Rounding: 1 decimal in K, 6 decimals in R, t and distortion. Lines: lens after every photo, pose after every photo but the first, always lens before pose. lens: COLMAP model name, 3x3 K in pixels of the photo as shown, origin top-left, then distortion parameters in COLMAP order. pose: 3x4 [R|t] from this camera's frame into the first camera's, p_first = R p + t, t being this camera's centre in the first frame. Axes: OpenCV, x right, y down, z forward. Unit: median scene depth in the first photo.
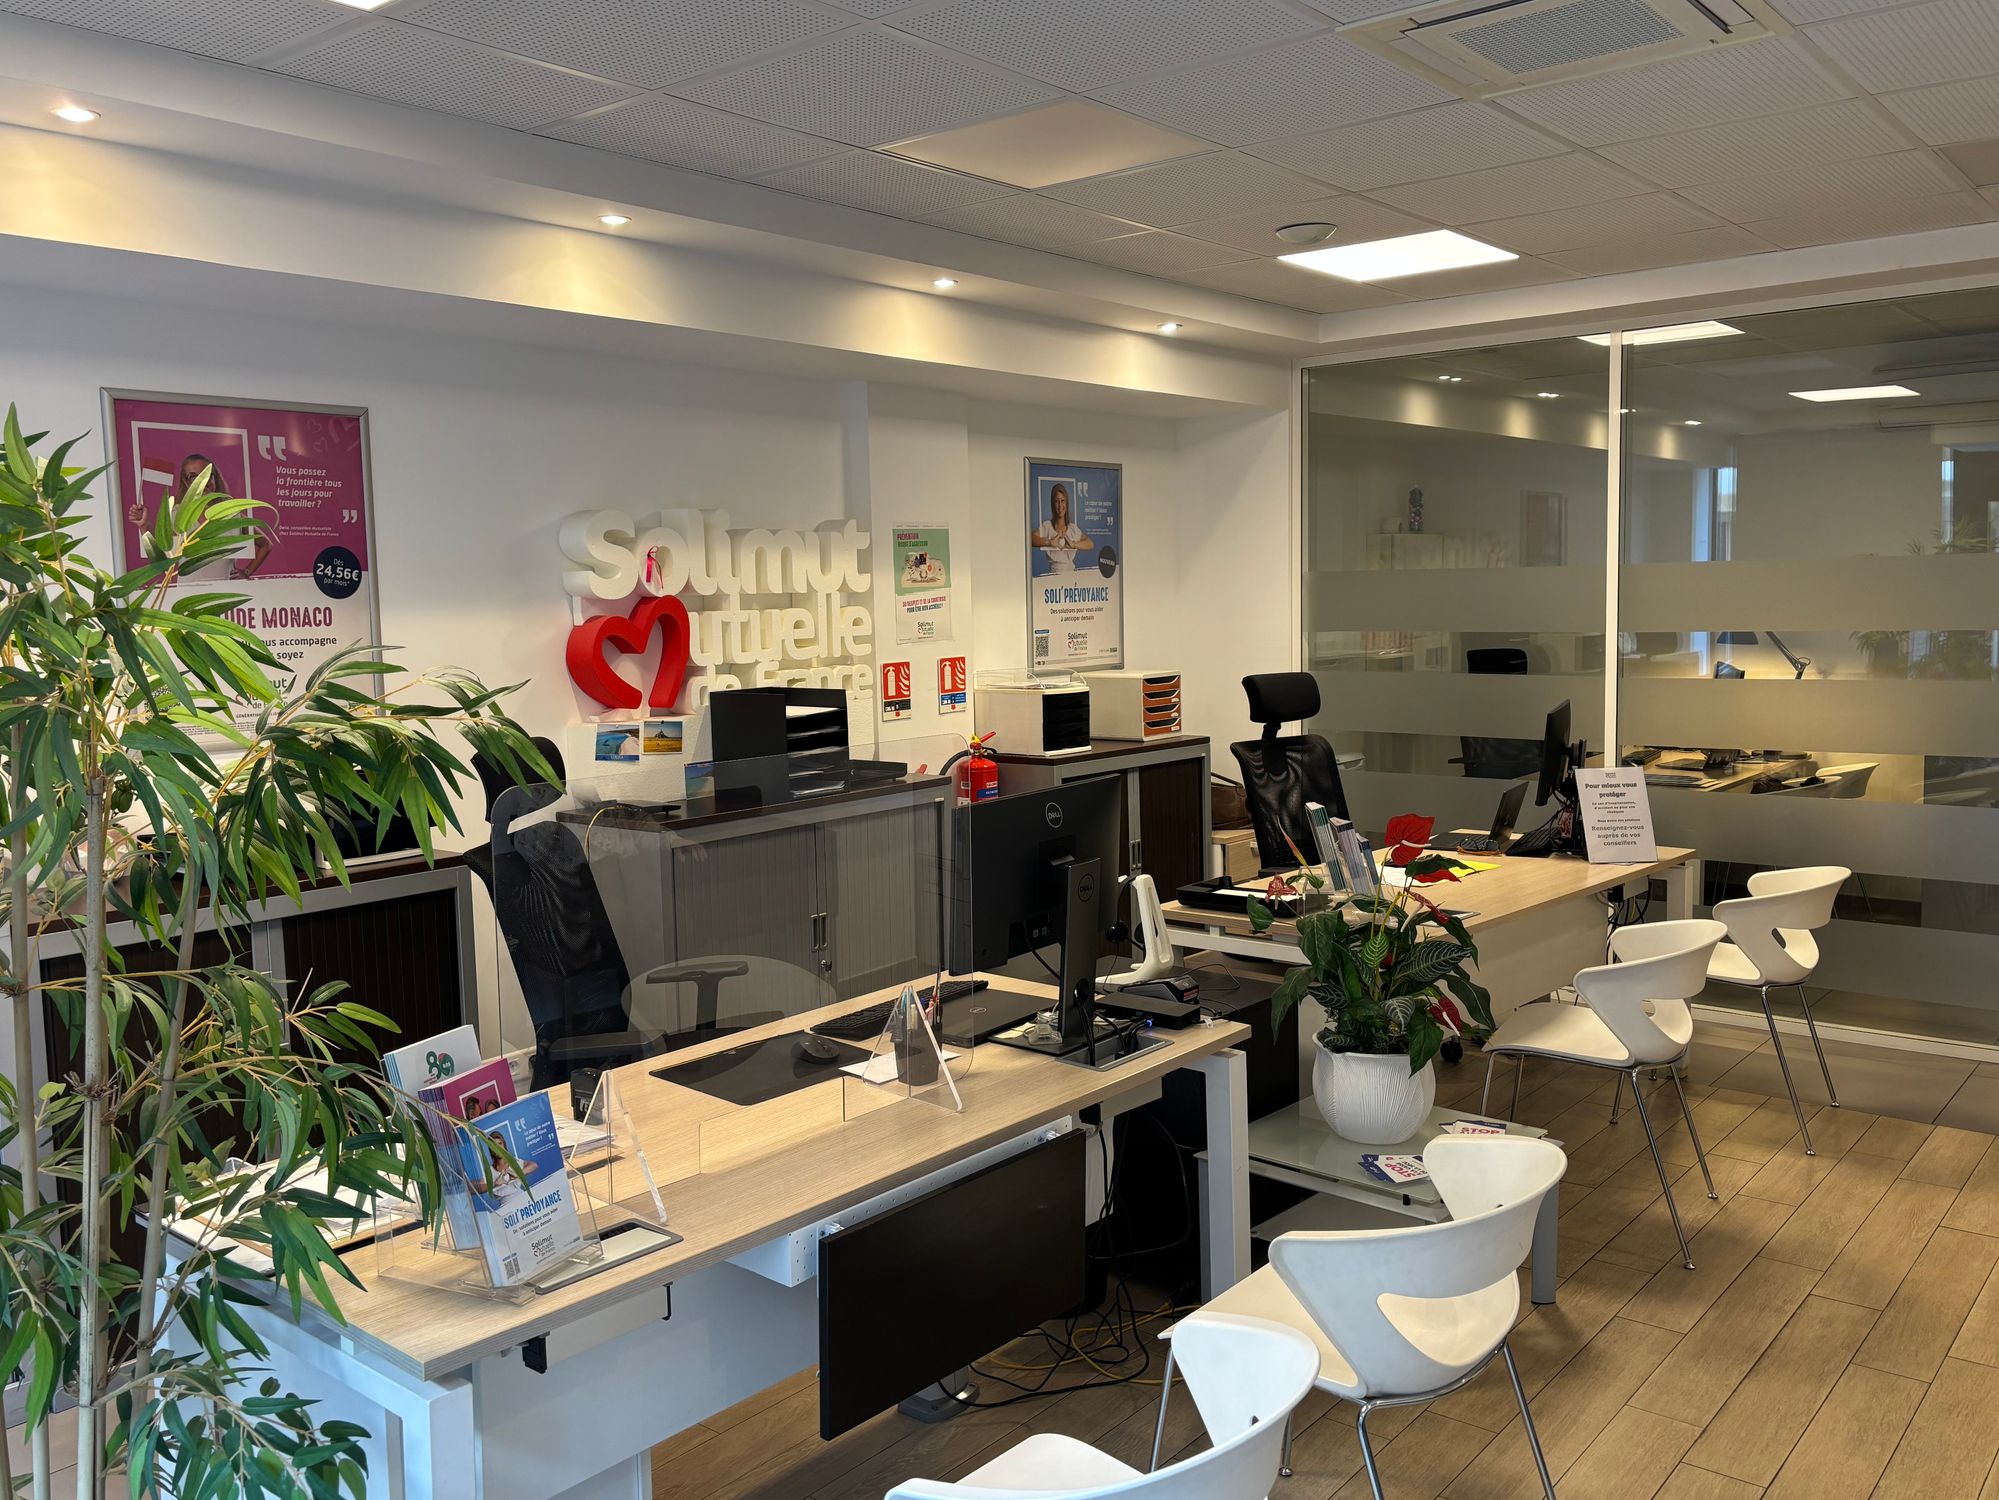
lens RADIAL K [[1635.4, 0, 994.1], [0, 1635.4, 751.9], [0, 0, 1]] dist [0.046944, -0.010734]
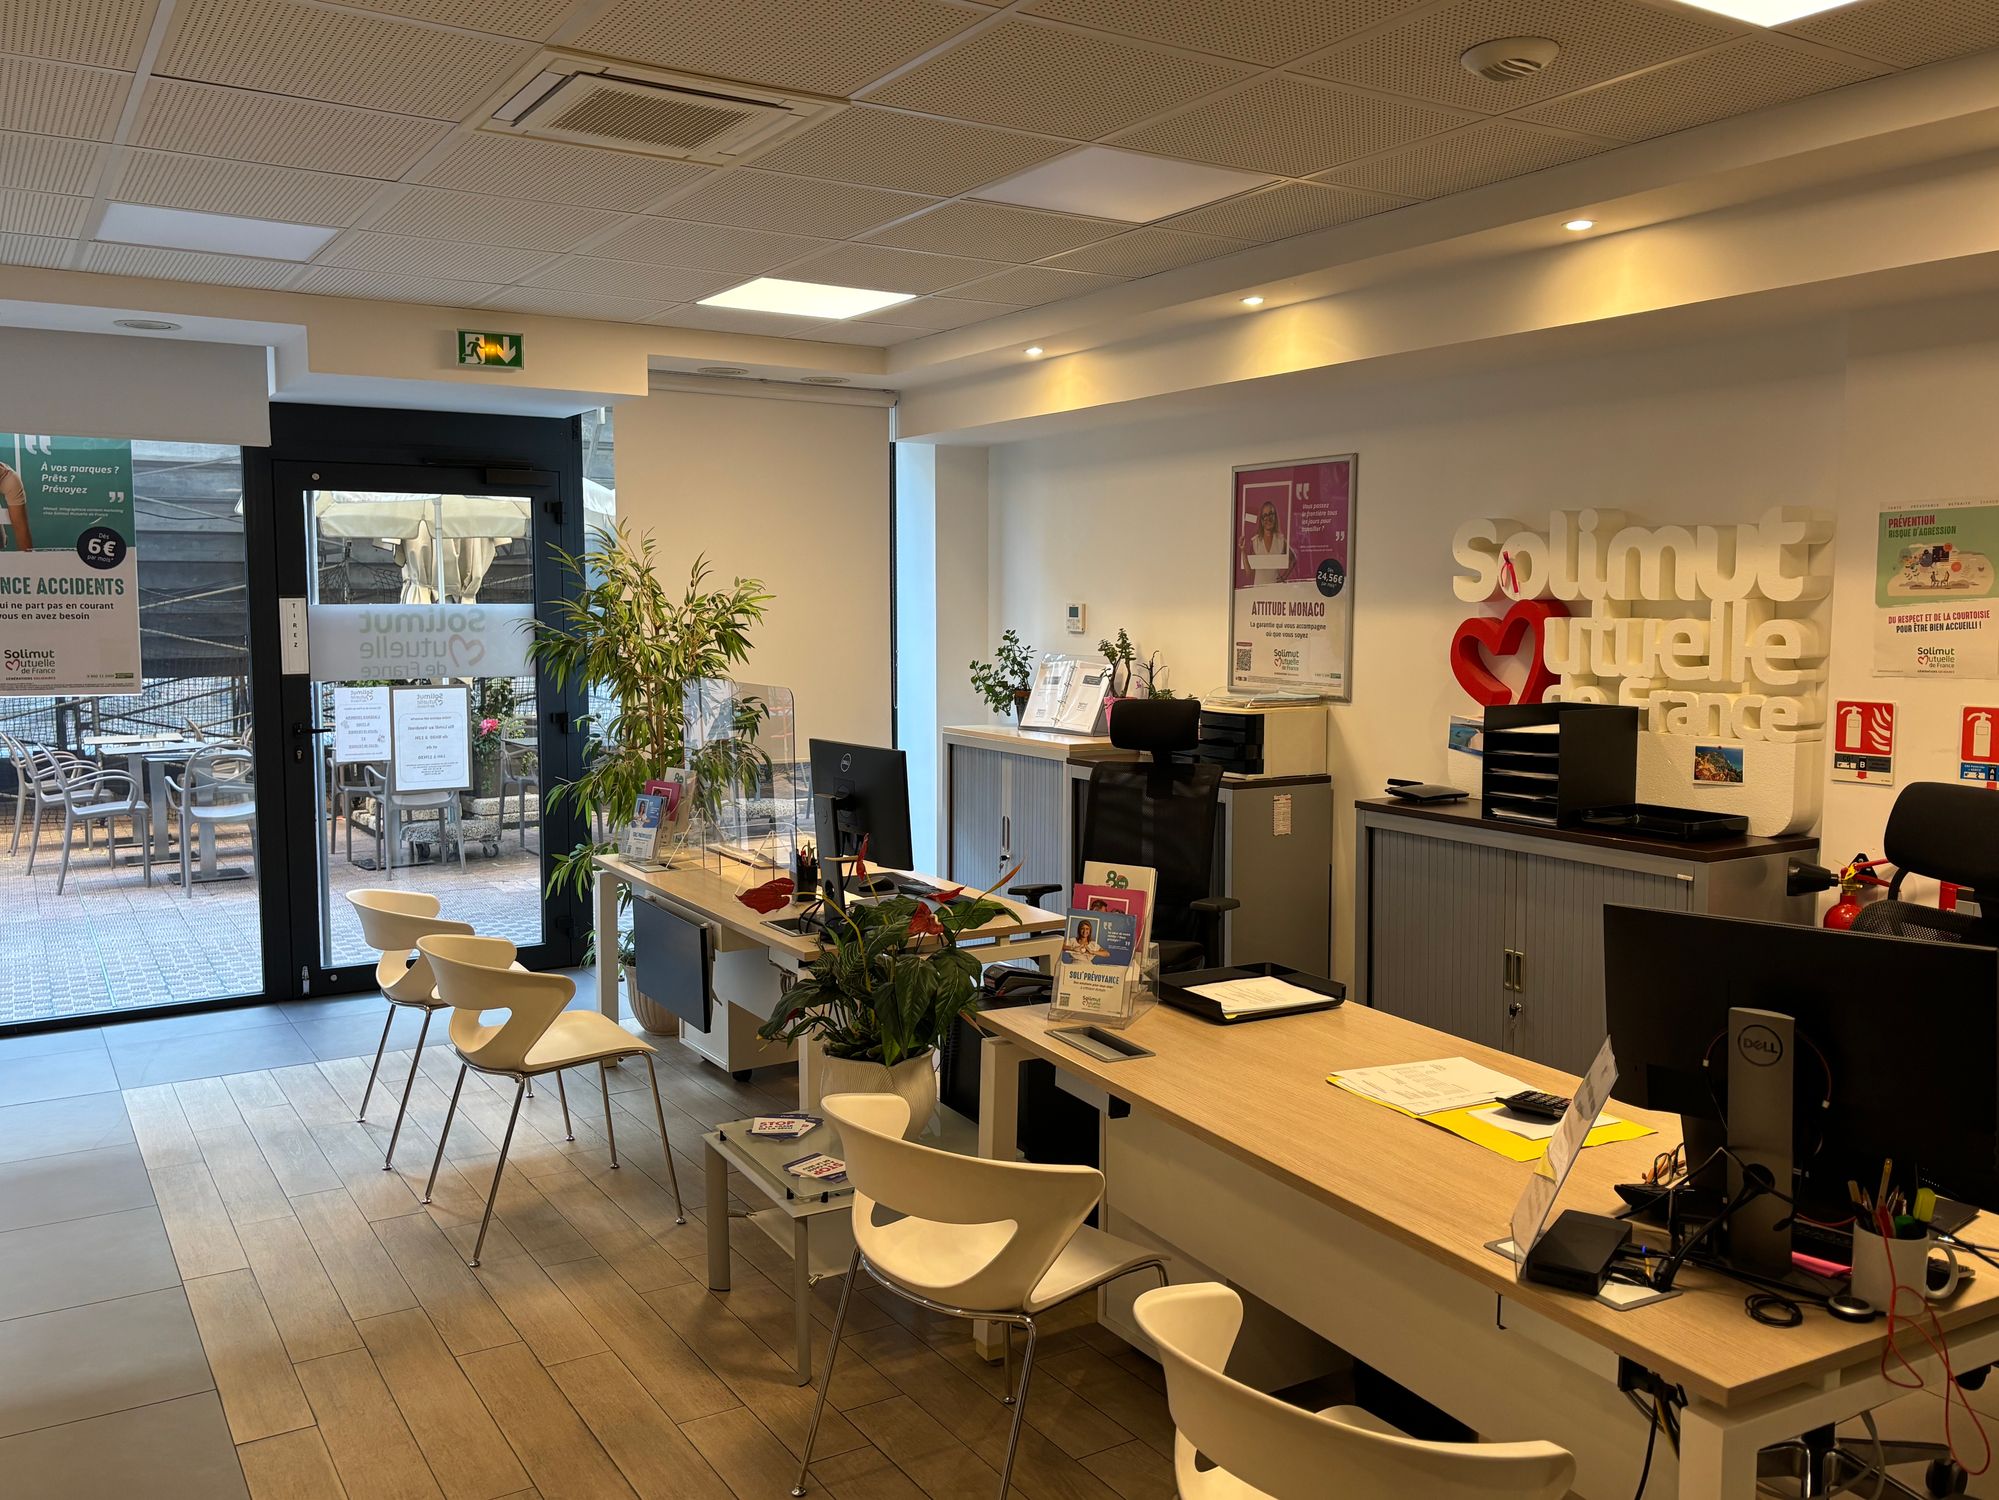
lens RADIAL K [[1635.4, 0, 994.4], [0, 1635.4, 744.3], [0, 0, 1]] dist [0.046944, -0.010734]
pose [[-0.320085, 0.107376, -0.941284, 0.822880], [-0.089490, 0.985687, 0.142872, -0.117721], [0.943153, 0.129966, -0.305895, 0.971046]]
